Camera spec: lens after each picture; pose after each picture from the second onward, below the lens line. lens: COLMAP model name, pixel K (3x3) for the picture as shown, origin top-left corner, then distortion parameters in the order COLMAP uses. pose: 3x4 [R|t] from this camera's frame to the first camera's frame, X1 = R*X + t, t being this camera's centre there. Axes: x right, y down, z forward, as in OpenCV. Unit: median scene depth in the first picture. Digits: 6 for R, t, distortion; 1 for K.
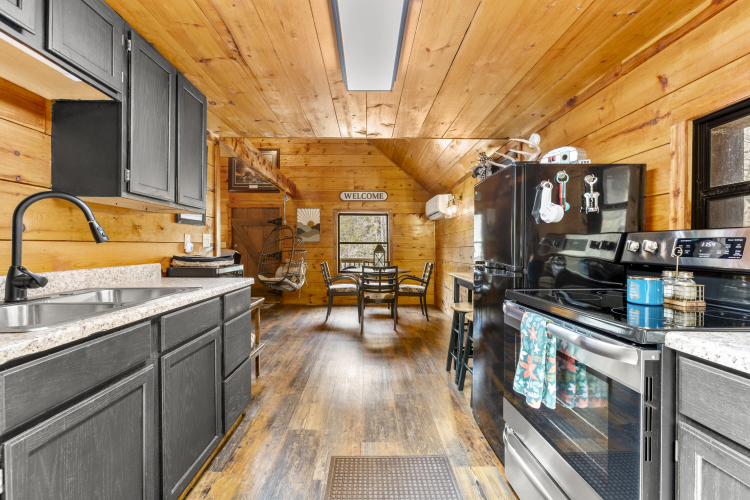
lens RADIAL K [[341.2, 0, 370.6], [0, 341.2, 248.4], [0, 0, 1]] dist [-0.010390, 0.004271]
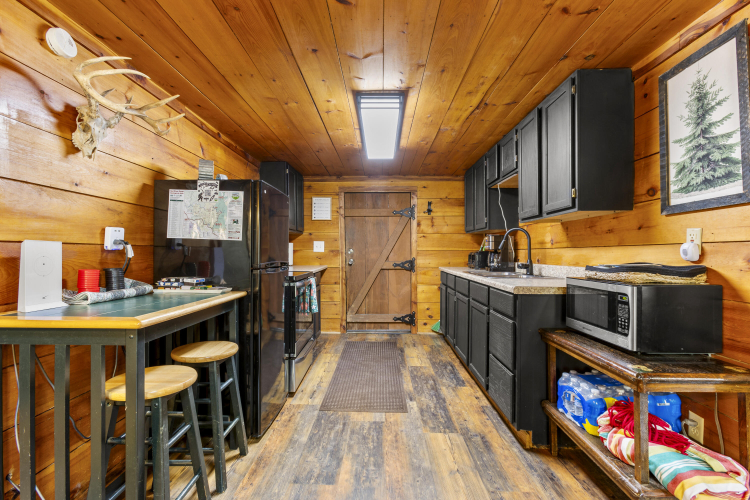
lens RADIAL K [[341.2, 0, 373.9], [0, 341.2, 251.1], [0, 0, 1]] dist [-0.010390, 0.004271]
pose [[-0.999472, -0.005616, 0.031990, -0.022304], [-0.005606, 0.999984, 0.000406, -0.000883], [-0.031992, 0.000227, -0.999488, 2.143046]]
